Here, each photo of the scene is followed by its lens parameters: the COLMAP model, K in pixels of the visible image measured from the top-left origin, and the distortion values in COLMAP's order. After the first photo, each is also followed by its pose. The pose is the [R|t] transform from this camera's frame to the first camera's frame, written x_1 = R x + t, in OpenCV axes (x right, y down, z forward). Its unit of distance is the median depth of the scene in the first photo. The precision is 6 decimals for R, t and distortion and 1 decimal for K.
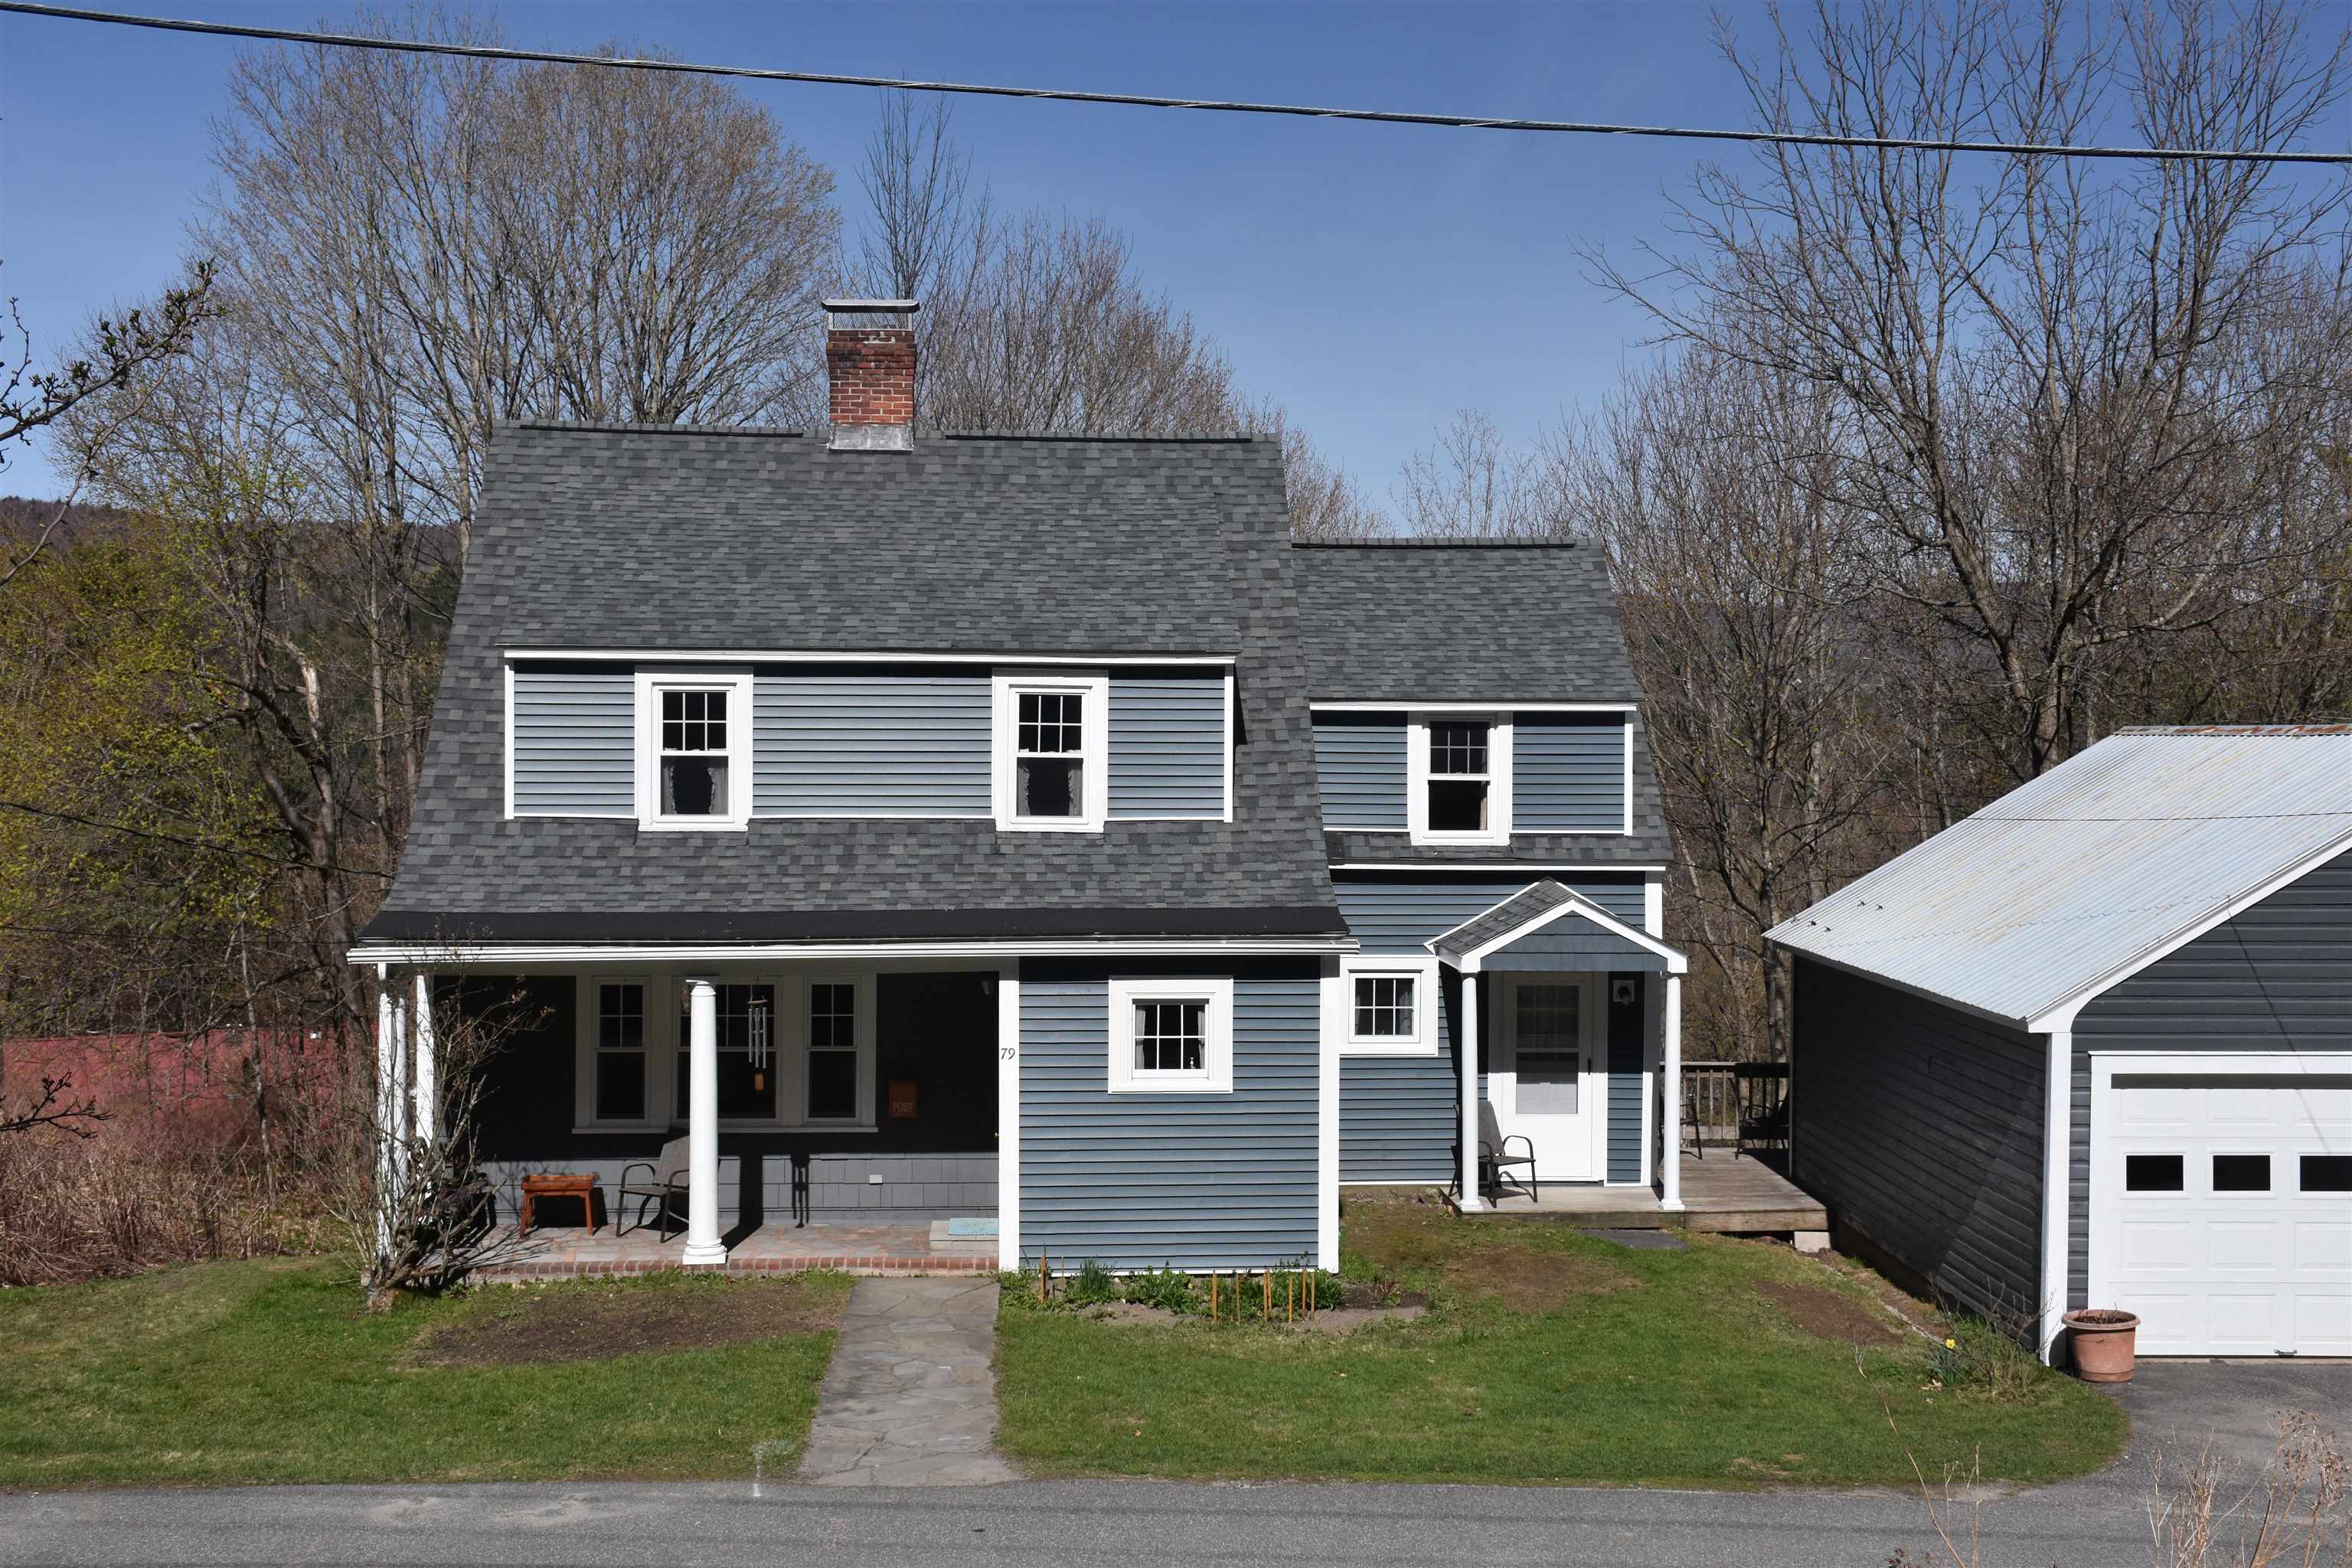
lens RADIAL K [[2668.1, 0, 1176.0], [0, 2668.1, 784.0], [0, 0, 1]] dist [-0.001339, 0.371969]
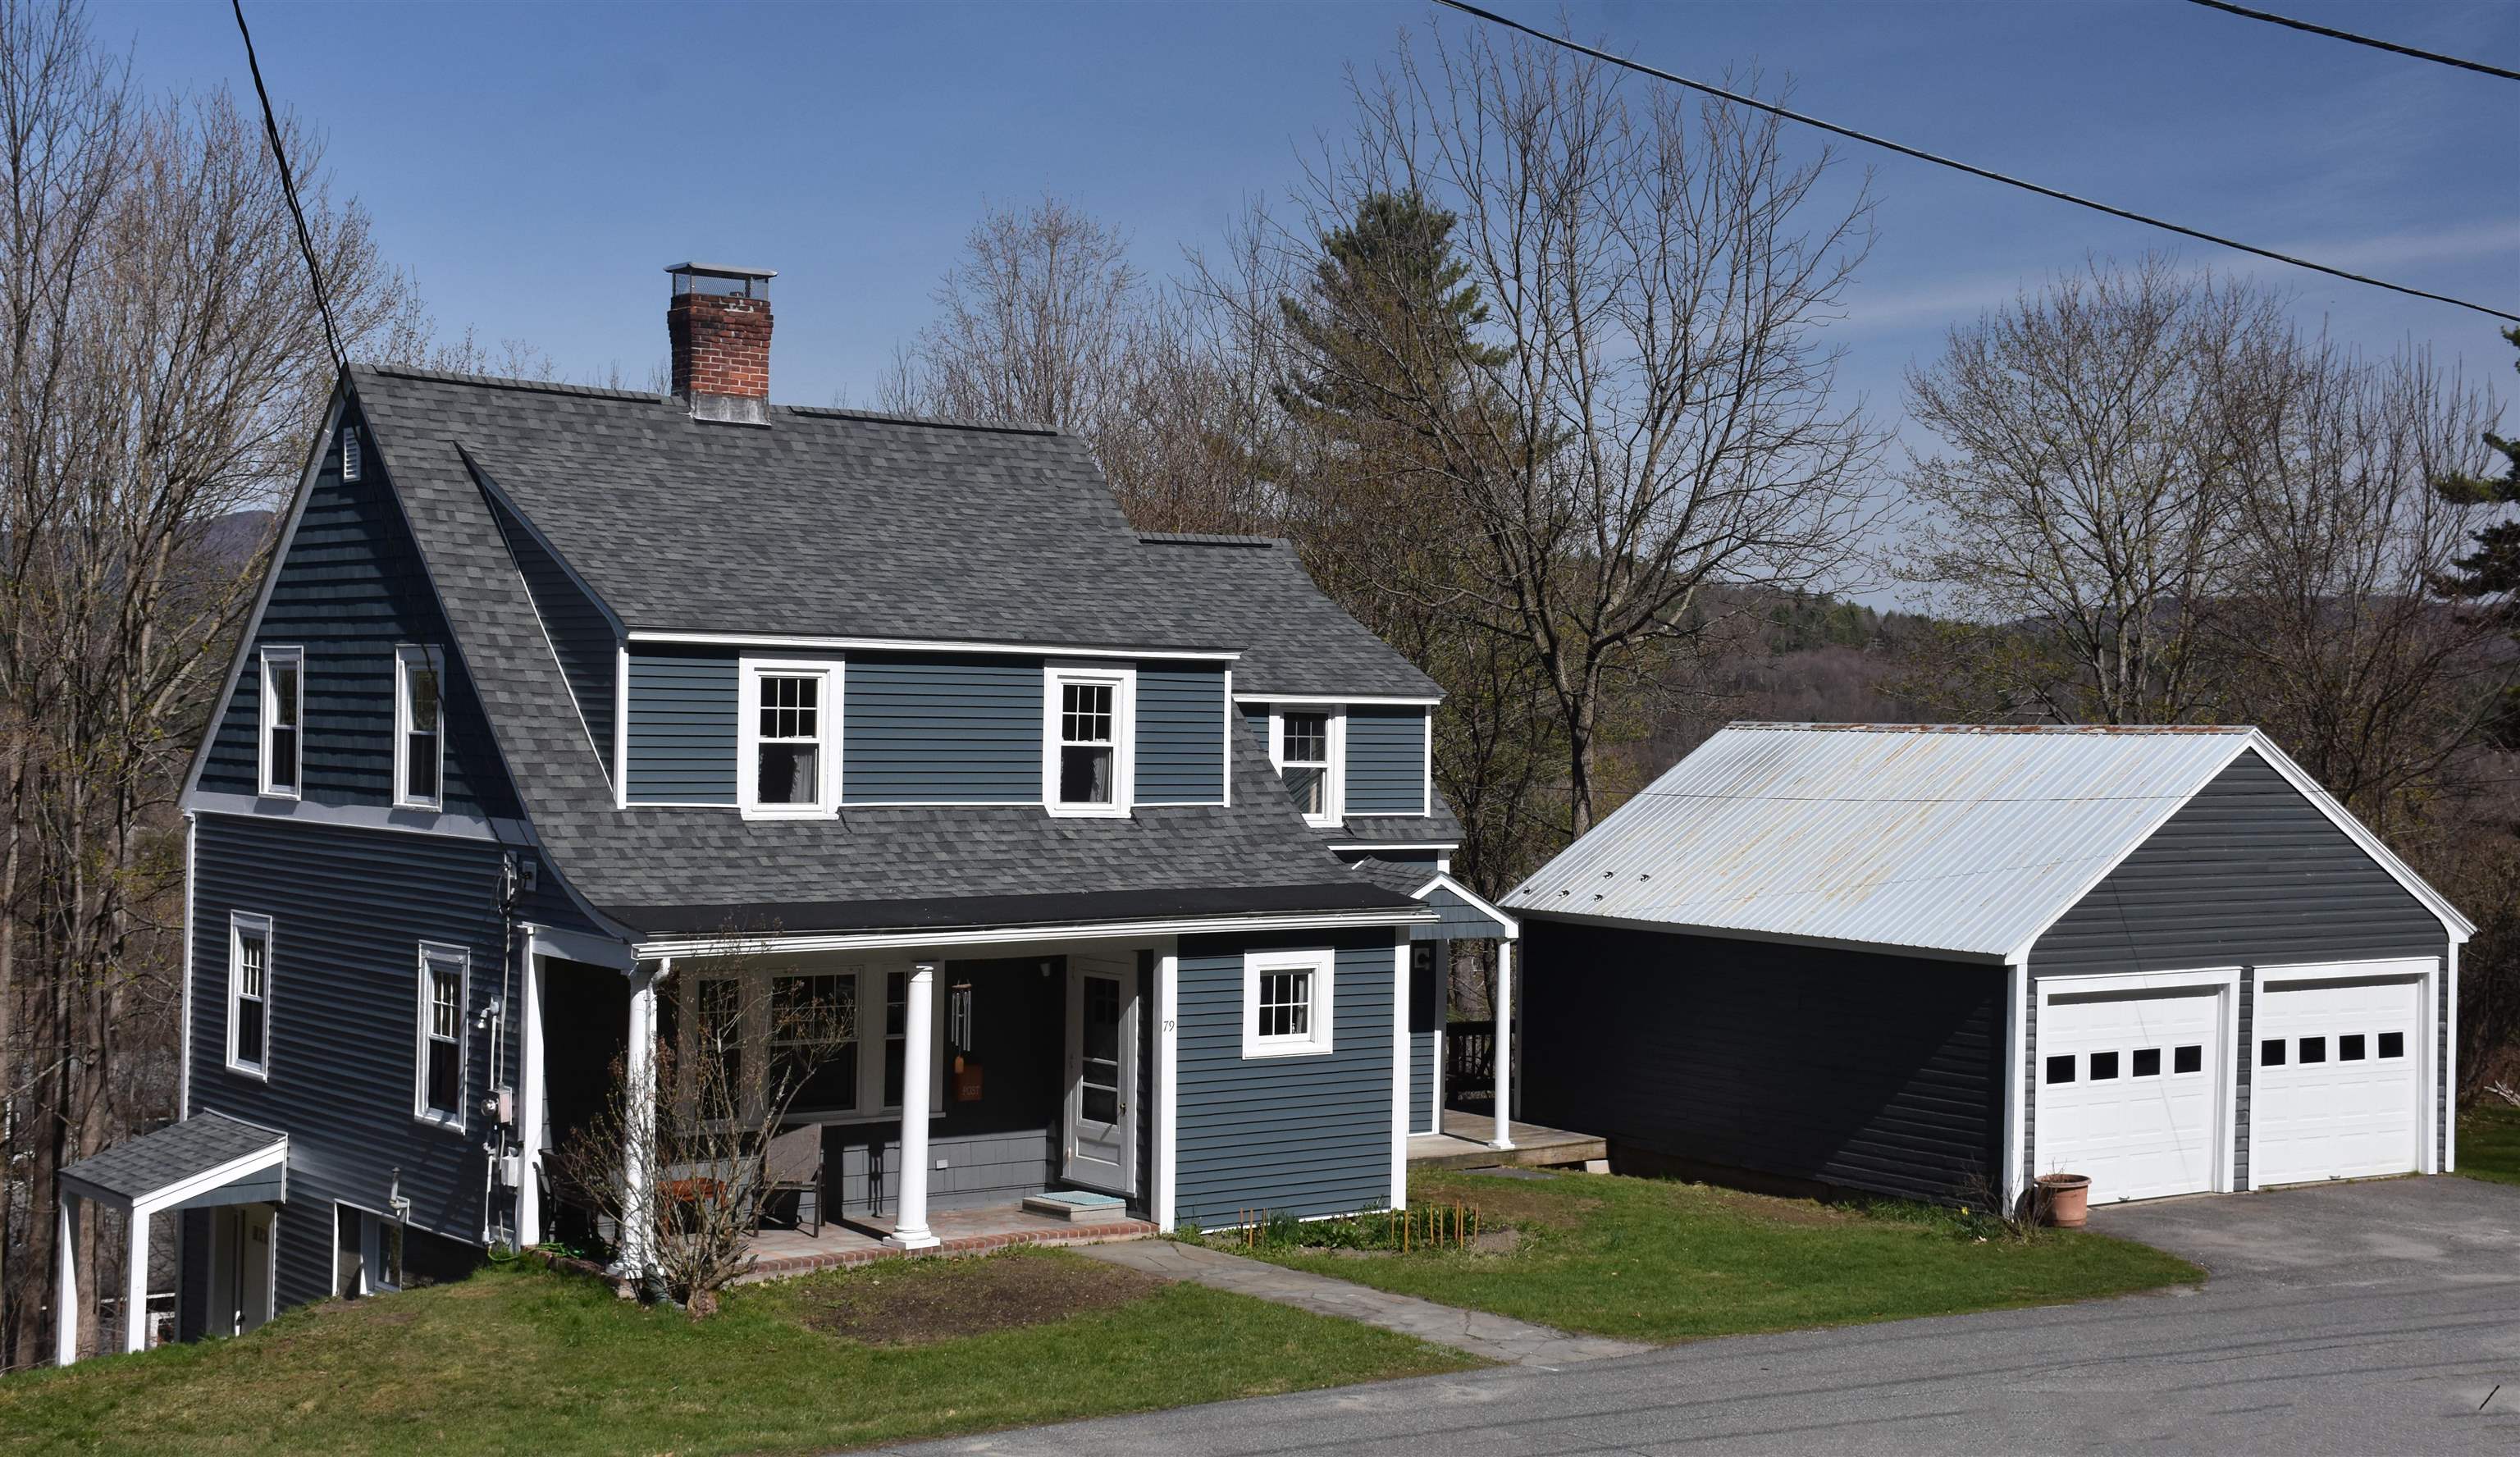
lens RADIAL K [[3242.1, 0, 1260.0], [0, 3242.1, 728.5], [0, 0, 1]] dist [0.084732, 0.339874]
pose [[0.832832, 0.006580, 0.553486, -0.694965], [-0.000700, 0.999941, -0.010834, -0.003075], [-0.553525, 0.008635, 0.832788, -0.089427]]
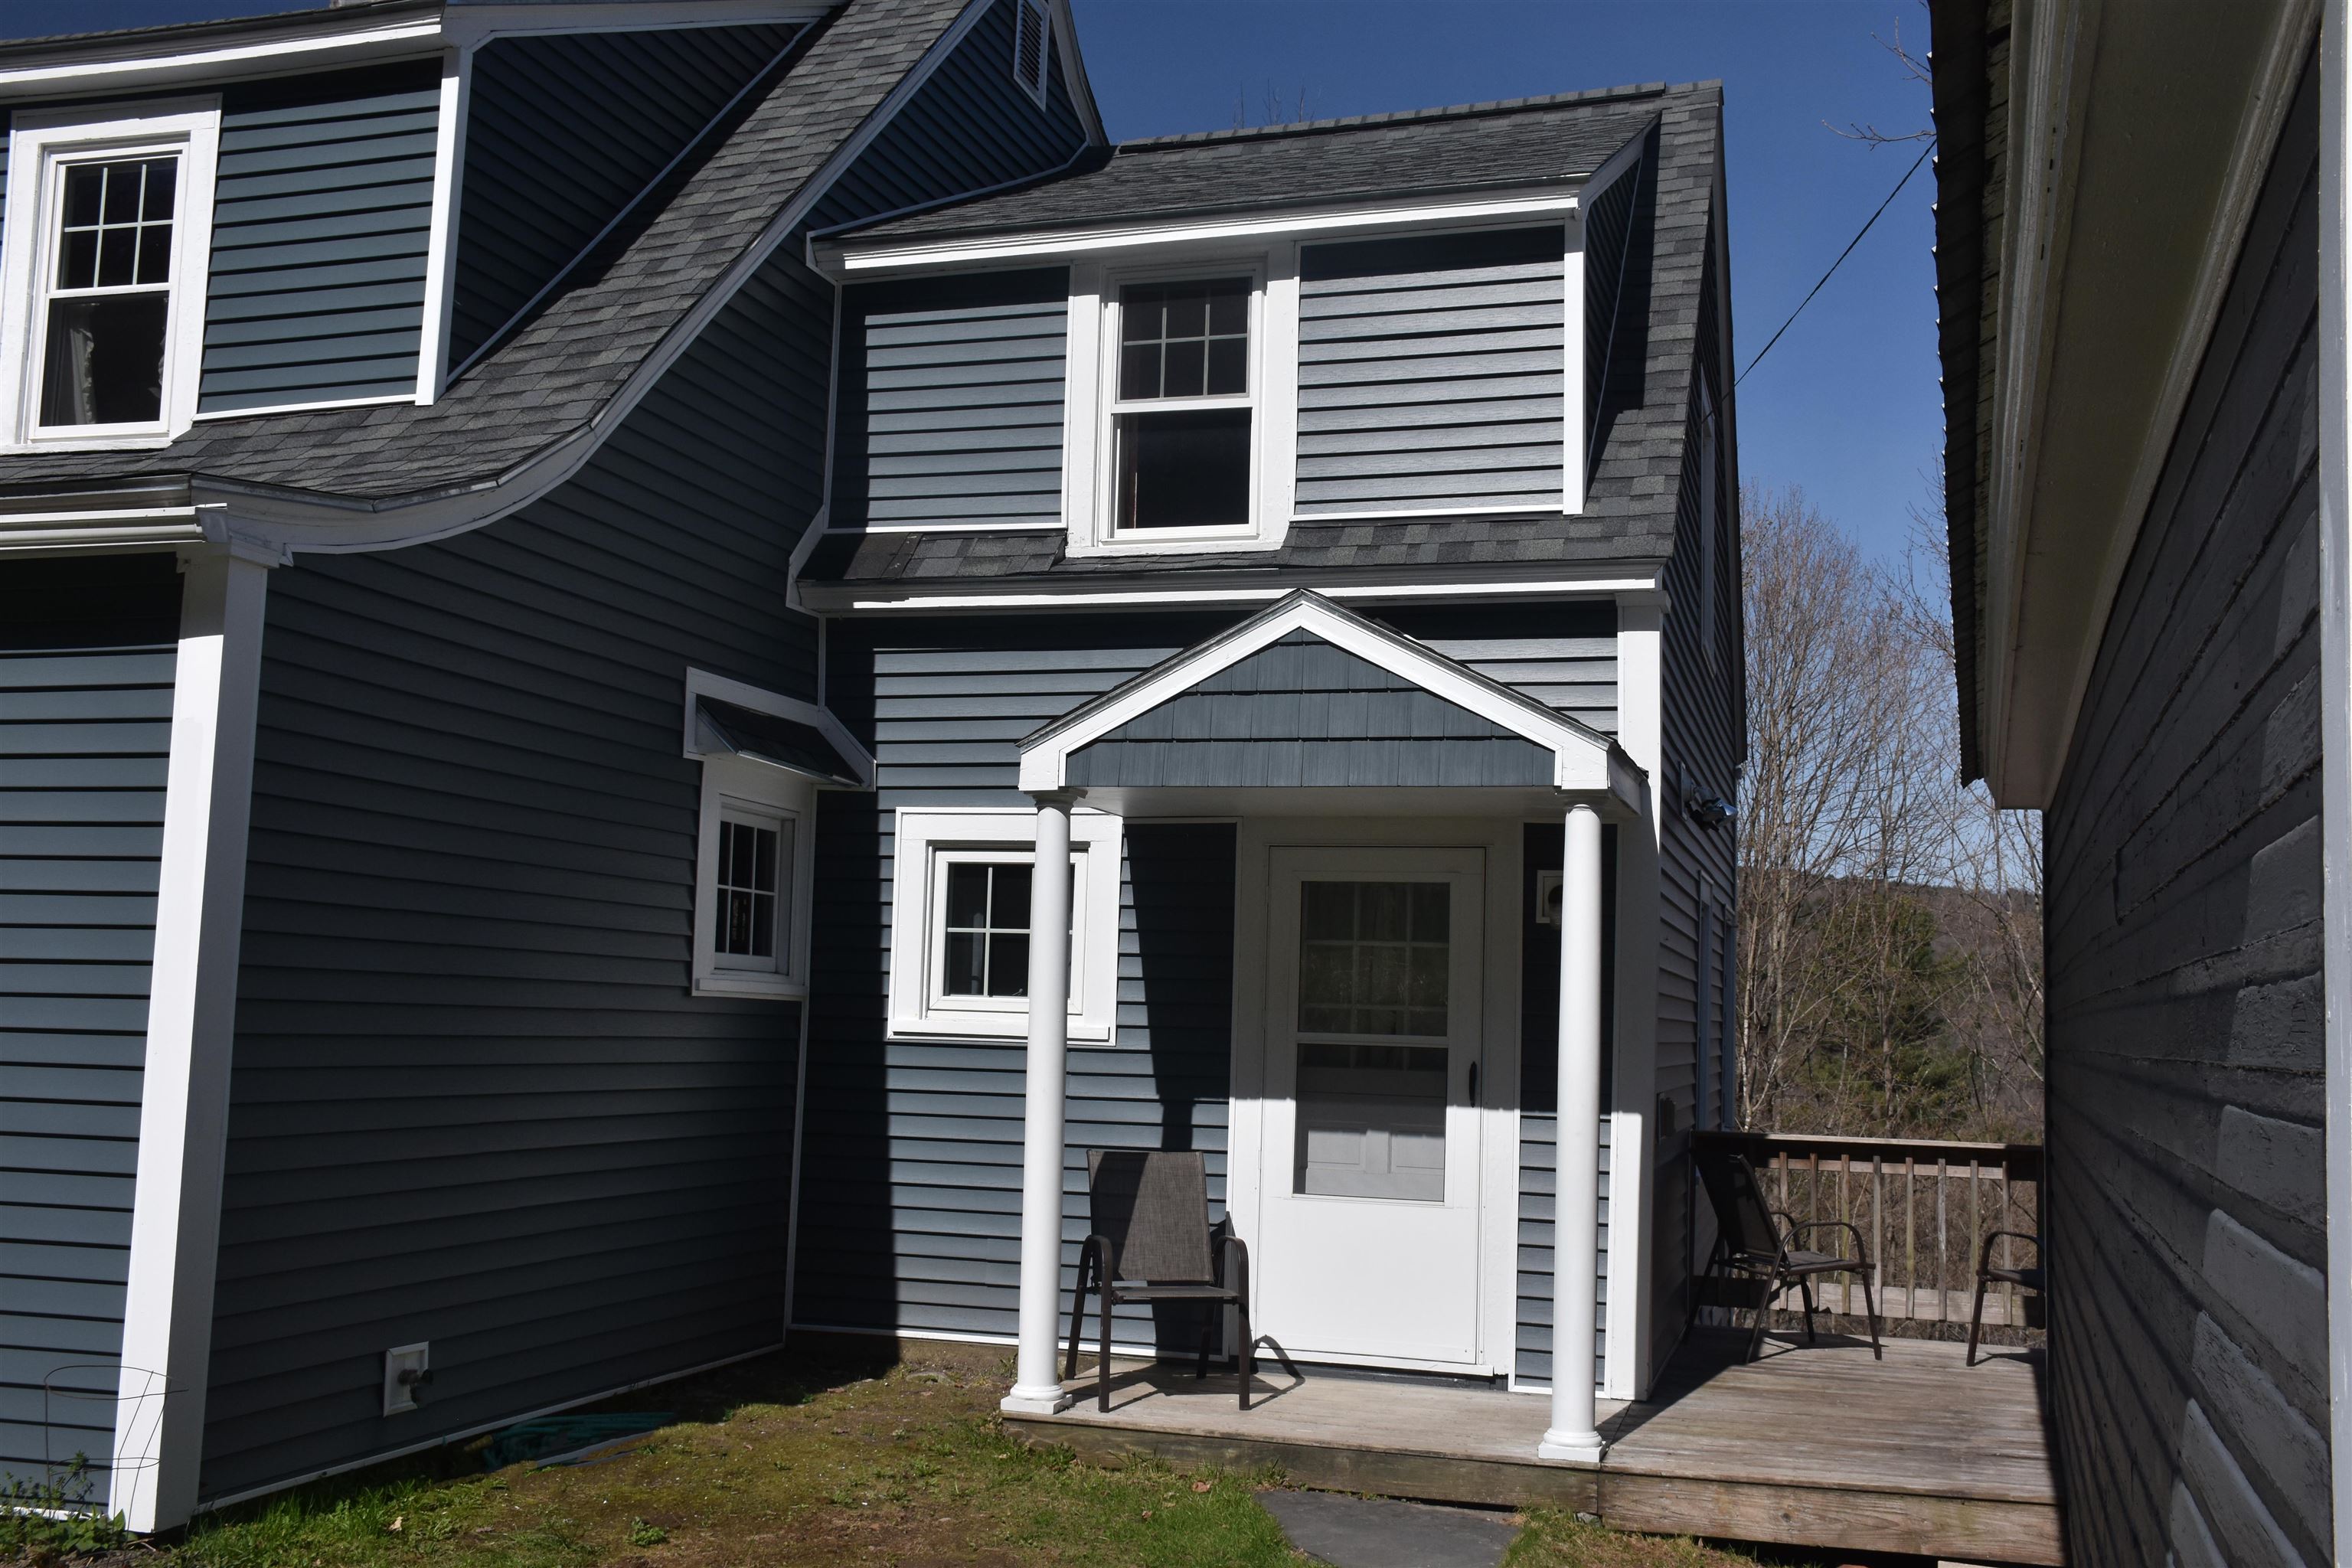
lens RADIAL K [[2229.9, 0, 1176.0], [0, 2229.9, 784.0], [0, 0, 1]] dist [-0.010738, 0.002015]
pose [[0.928583, -0.018796, -0.370650, 0.262048], [-0.032311, 0.990830, -0.131194, 0.117186], [0.369717, 0.133801, 0.919460, 0.736238]]
